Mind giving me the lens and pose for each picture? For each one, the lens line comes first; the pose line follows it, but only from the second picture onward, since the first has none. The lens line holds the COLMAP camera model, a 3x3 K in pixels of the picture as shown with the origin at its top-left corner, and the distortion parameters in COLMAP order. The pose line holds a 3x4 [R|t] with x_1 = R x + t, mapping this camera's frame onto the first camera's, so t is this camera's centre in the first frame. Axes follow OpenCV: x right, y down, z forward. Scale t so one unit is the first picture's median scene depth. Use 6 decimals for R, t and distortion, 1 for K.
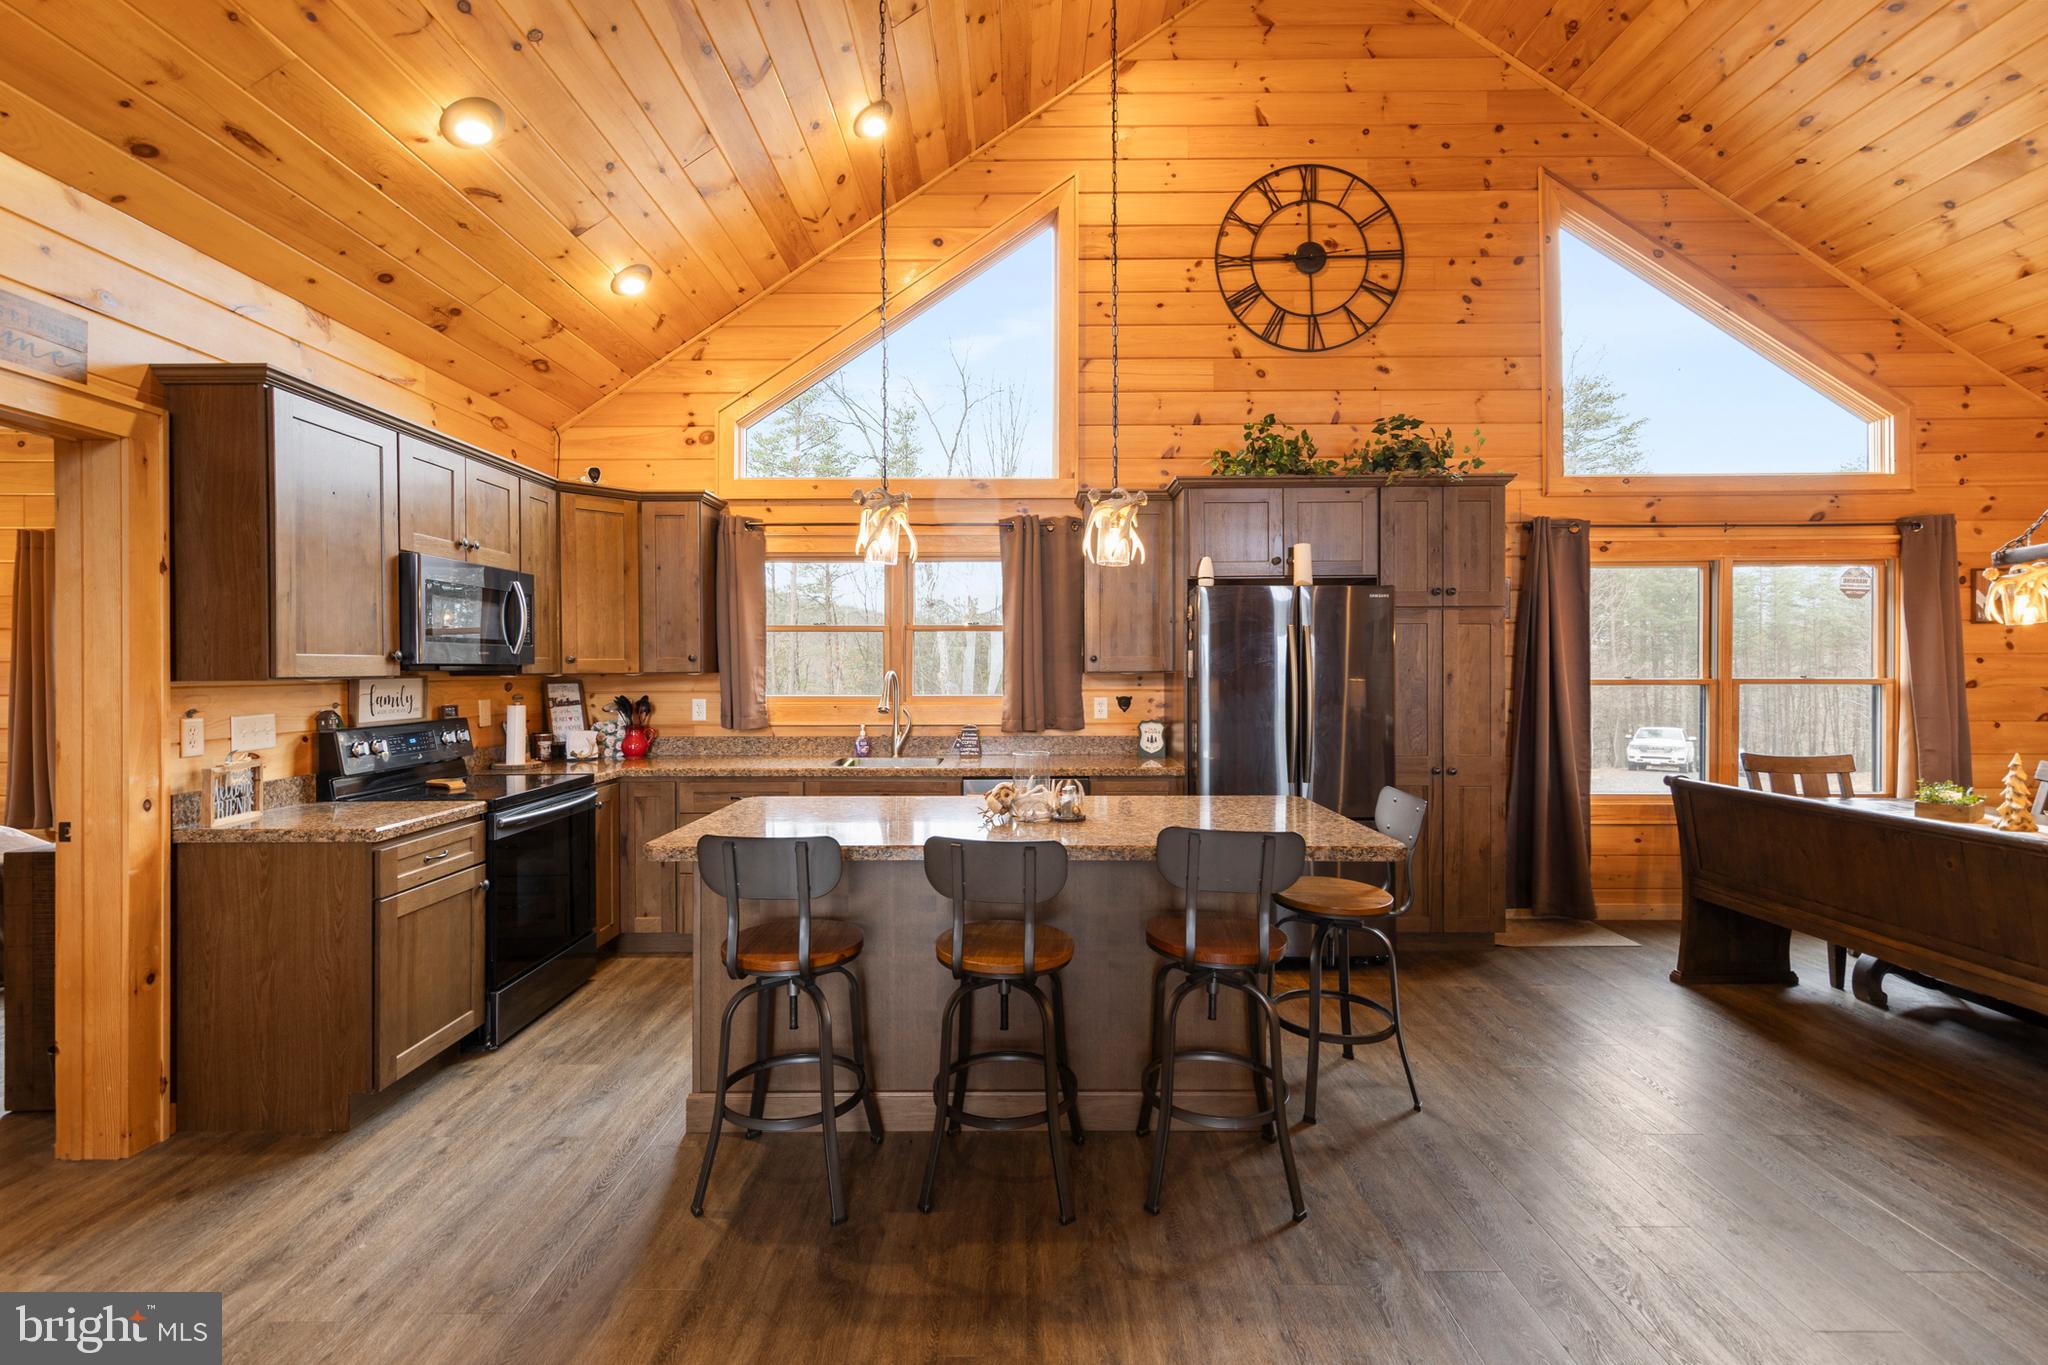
lens RADIAL K [[899.4, 0, 996.7], [0, 899.4, 668.2], [0, 0, 1]] dist [0.011643, -0.001412]
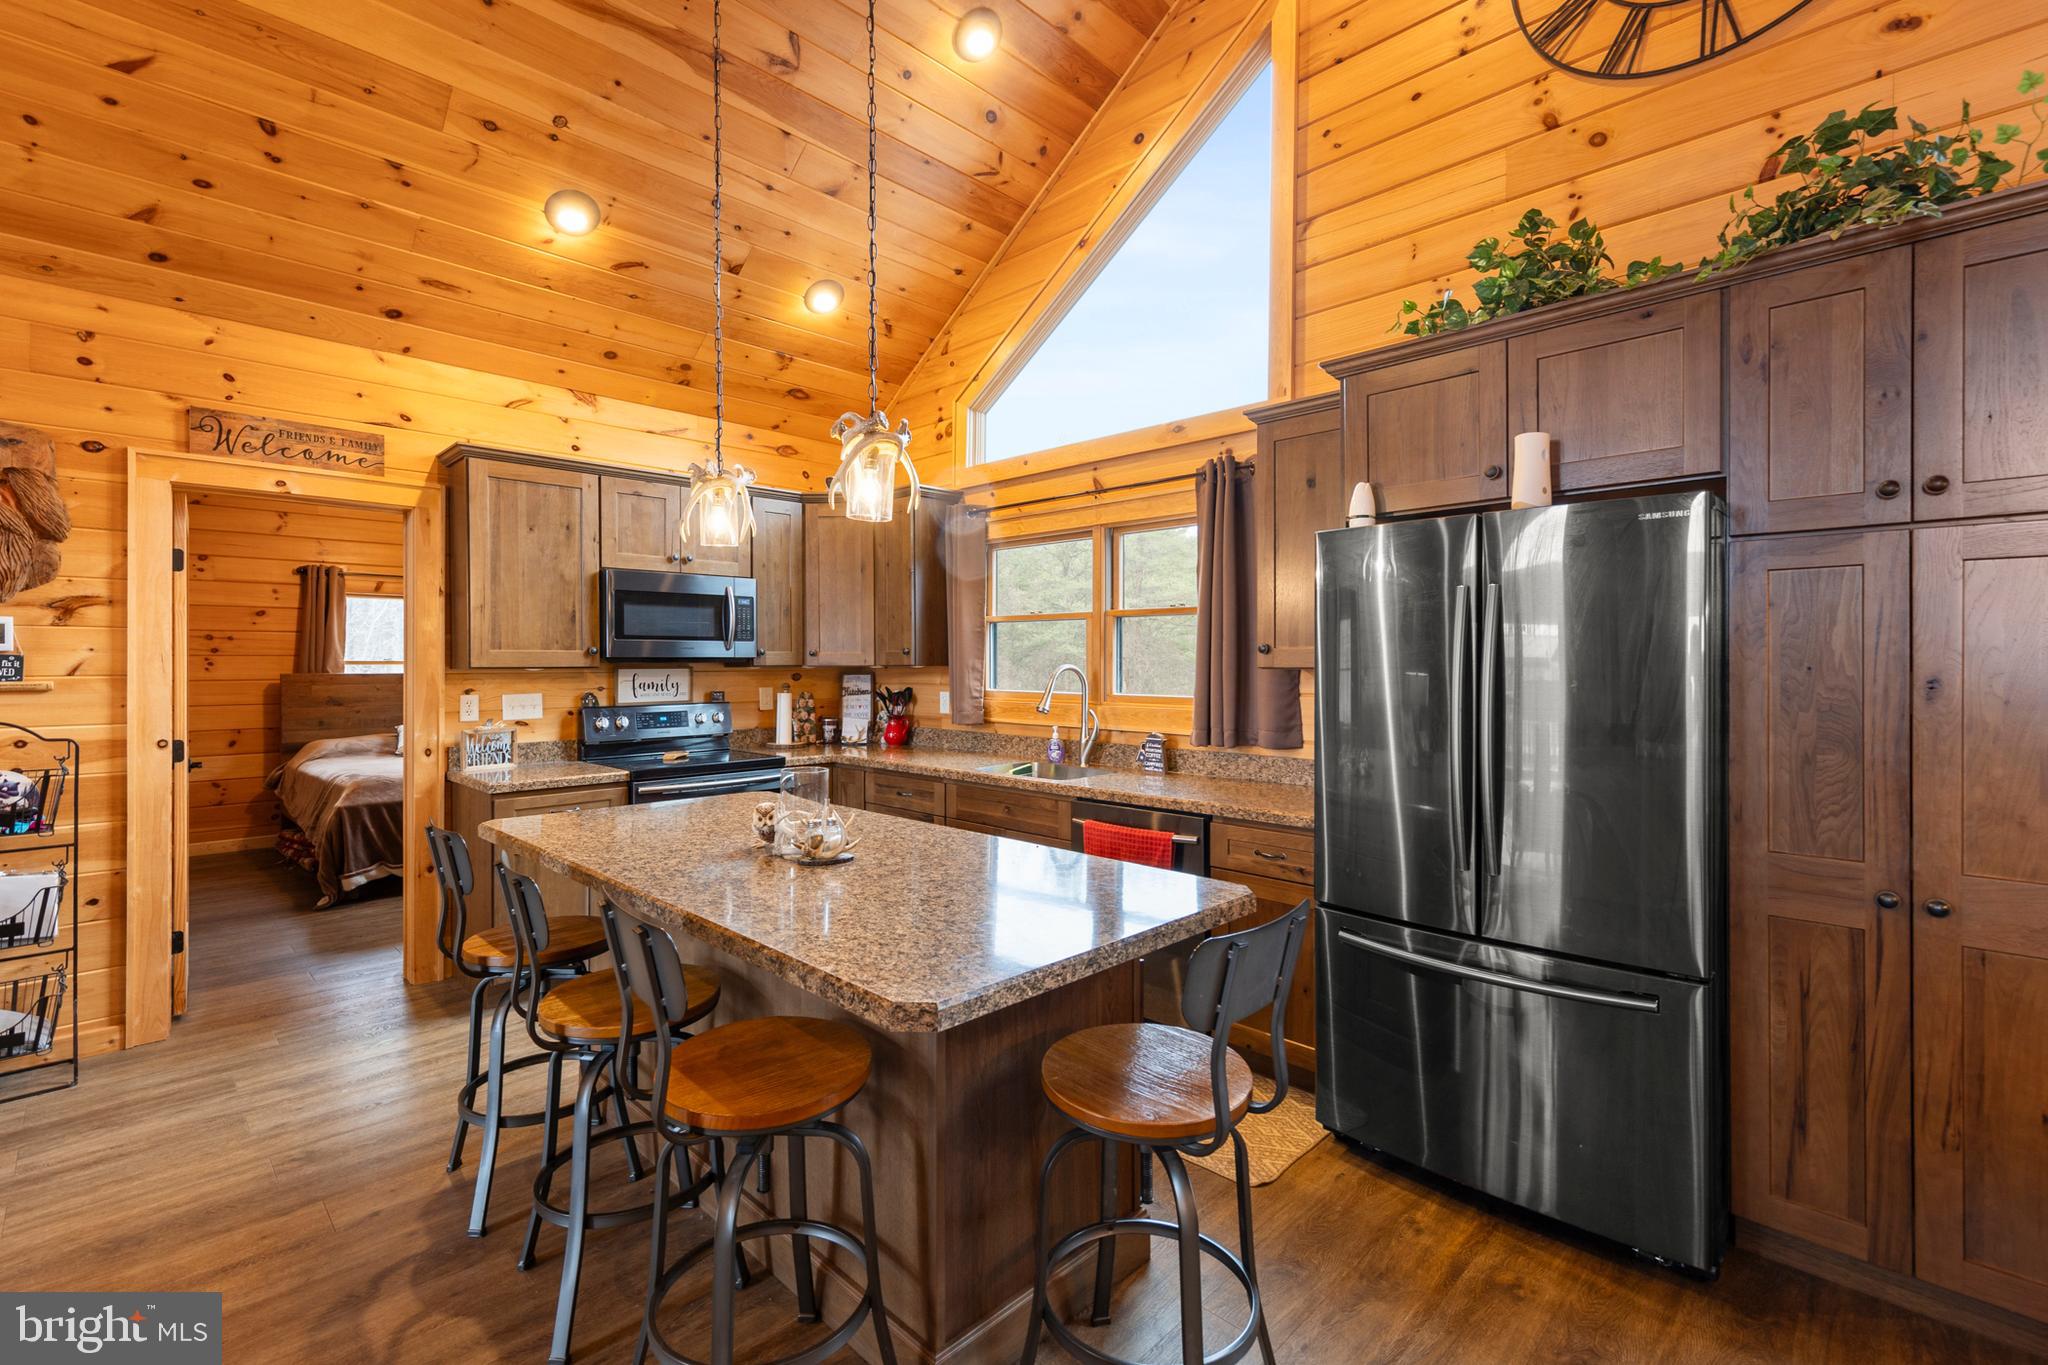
lens RADIAL K [[899.4, 0, 1019.5], [0, 899.4, 666.2], [0, 0, 1]] dist [0.011643, -0.001412]
pose [[0.711617, 0.006567, -0.702536, 0.441418], [-0.001534, 0.999968, 0.007794, -0.001997], [0.702565, -0.004468, 0.711605, 0.346432]]
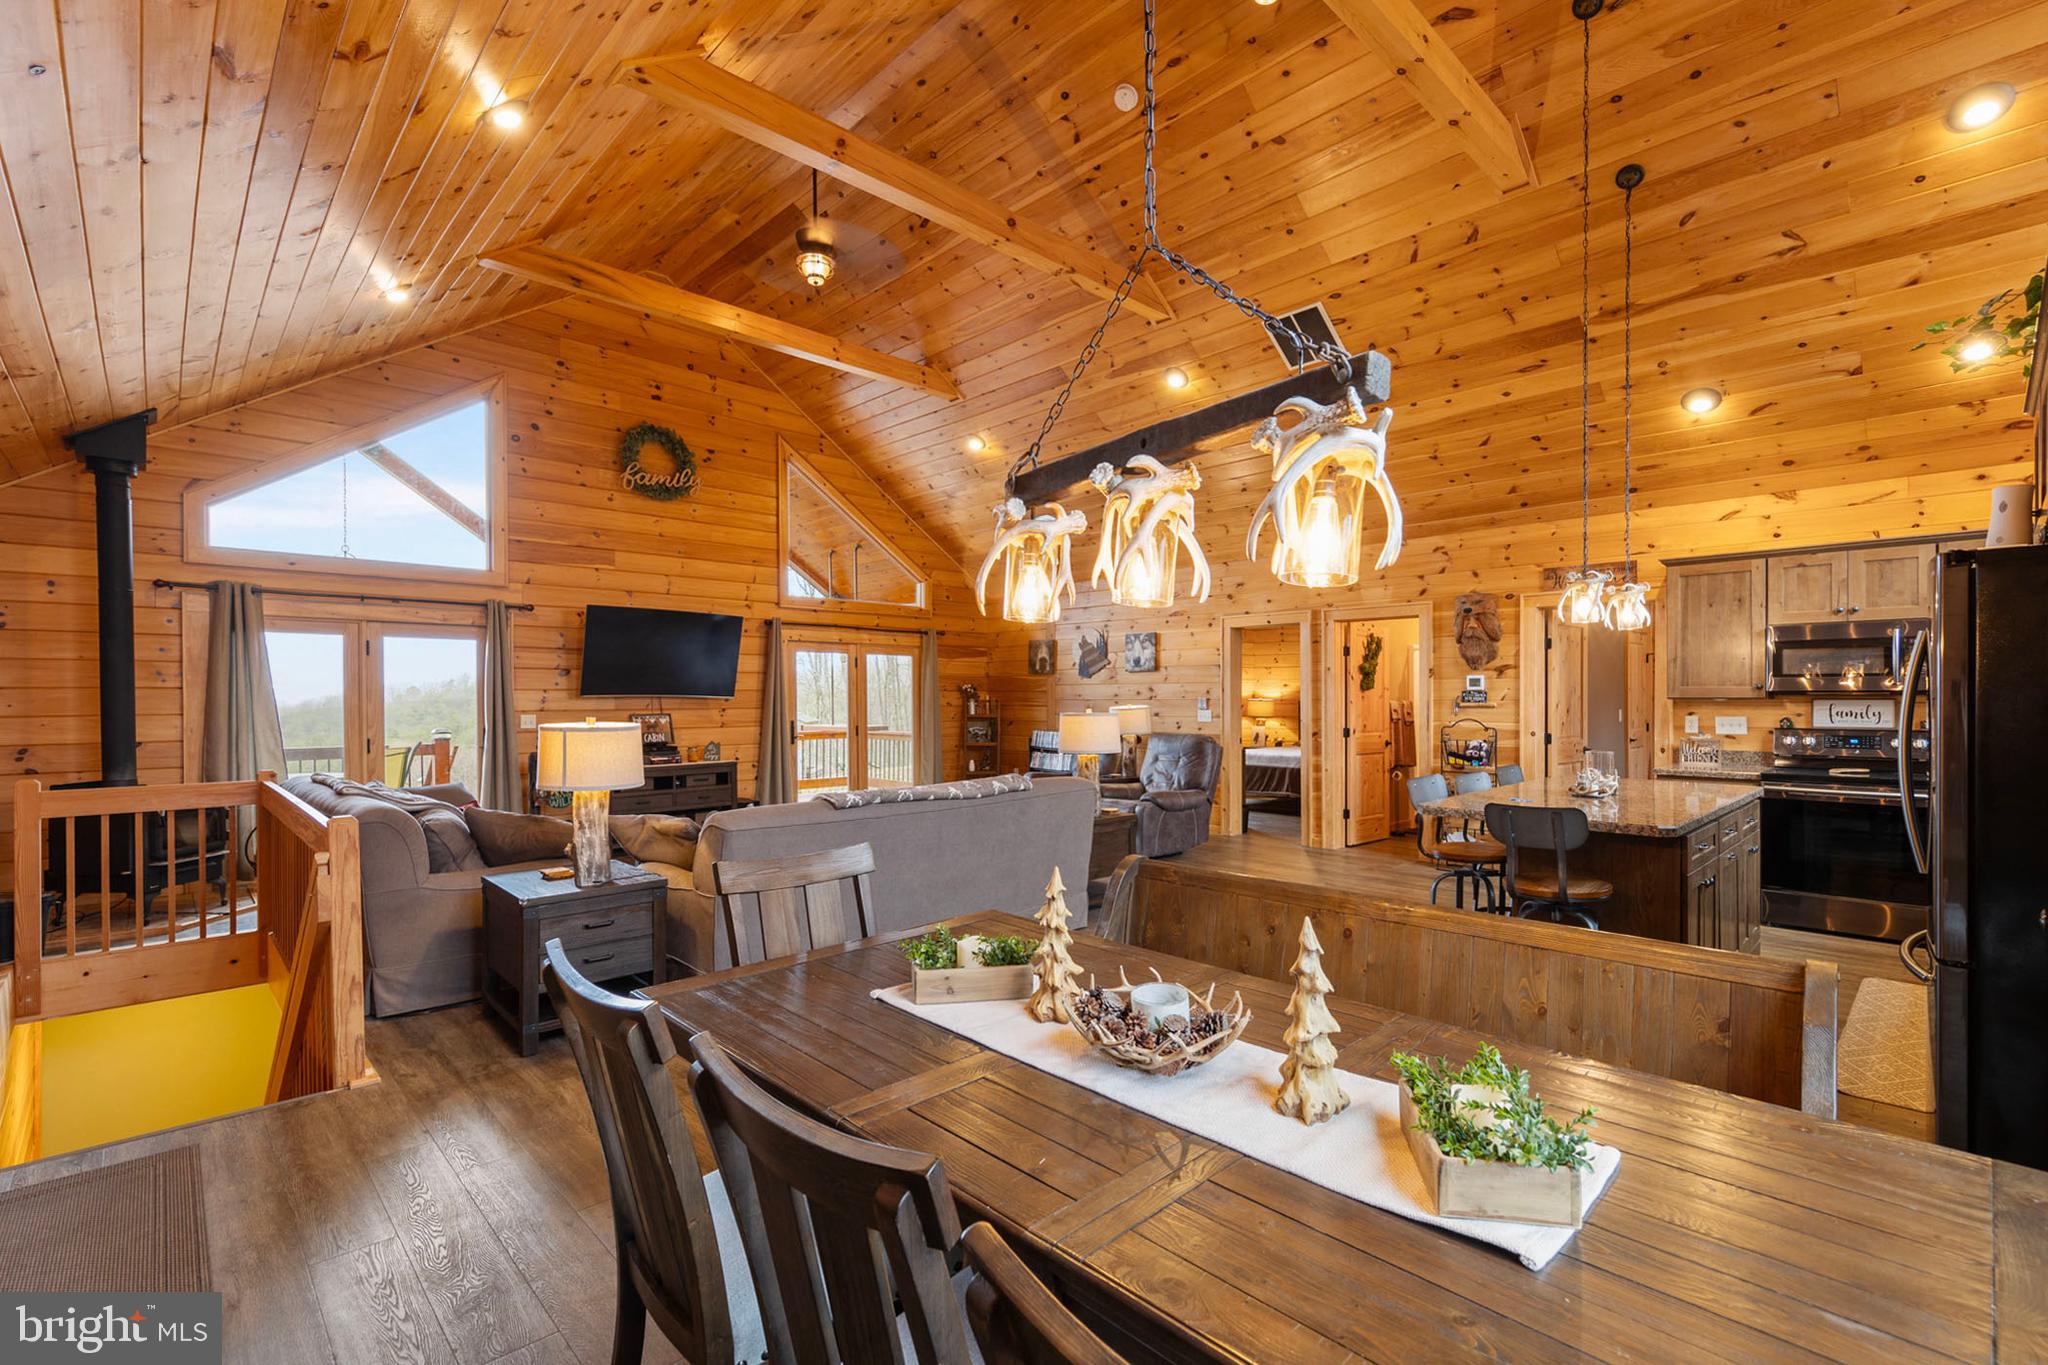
lens RADIAL K [[899.4, 0, 1031.8], [0, 899.4, 704.2], [0, 0, 1]] dist [0.011643, -0.001412]
pose [[-0.717066, 0.012302, -0.696897, 1.060324], [0.004533, 0.999905, 0.012987, -0.005703], [0.696990, 0.006153, -0.717054, 0.856269]]
